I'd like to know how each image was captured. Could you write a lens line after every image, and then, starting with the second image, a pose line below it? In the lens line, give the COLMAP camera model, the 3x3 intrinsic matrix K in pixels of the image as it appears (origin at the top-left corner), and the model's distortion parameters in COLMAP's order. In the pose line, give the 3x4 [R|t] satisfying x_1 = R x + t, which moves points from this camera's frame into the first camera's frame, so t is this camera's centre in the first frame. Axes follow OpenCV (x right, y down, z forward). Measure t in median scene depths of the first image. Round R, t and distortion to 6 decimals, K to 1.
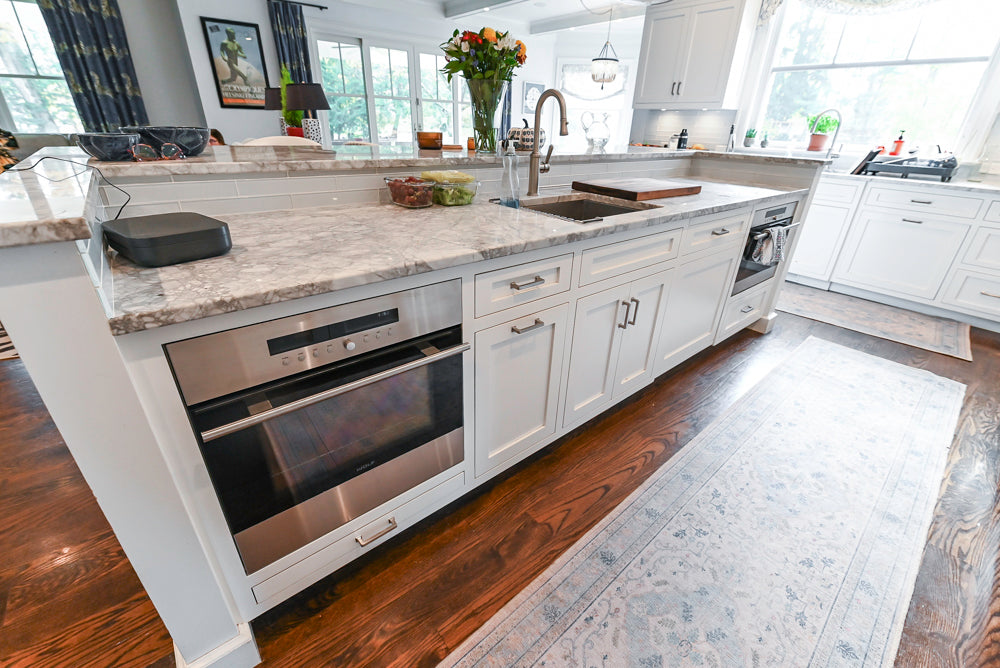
lens RADIAL K [[421.5, 0, 507.6], [0, 421.5, 330.8], [0, 0, 1]] dist [0.000010, -0.005060]
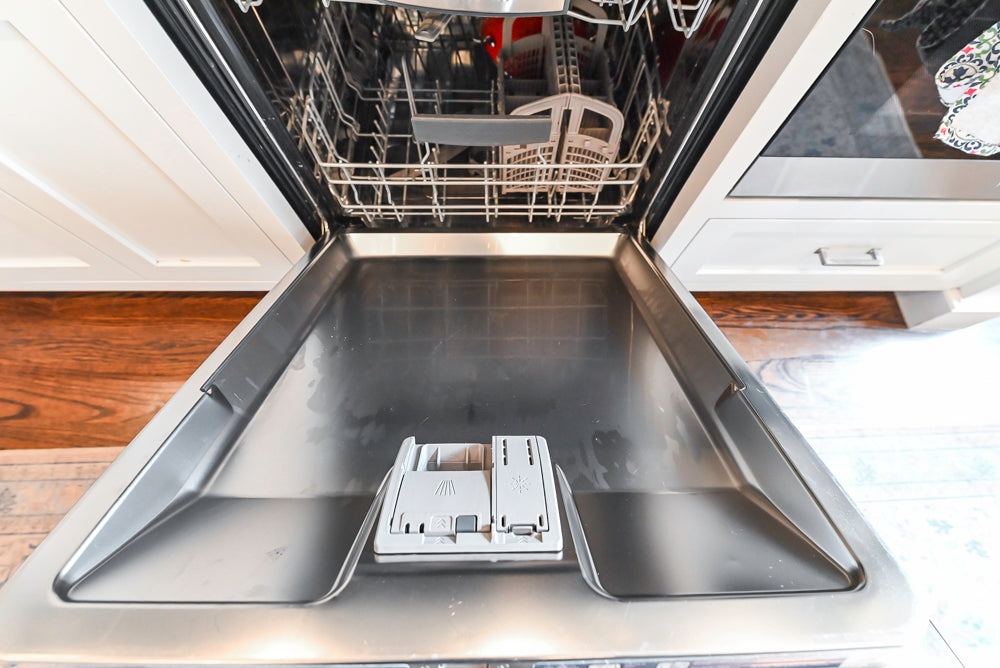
lens RADIAL K [[421.5, 0, 505.8], [0, 421.5, 333.0], [0, 0, 1]] dist [0.000010, -0.005060]
pose [[0.771840, 0.587638, -0.242785, 0.716234], [-0.278762, 0.655948, 0.701444, -0.229275], [0.571449, -0.473723, 0.670098, 0.941117]]
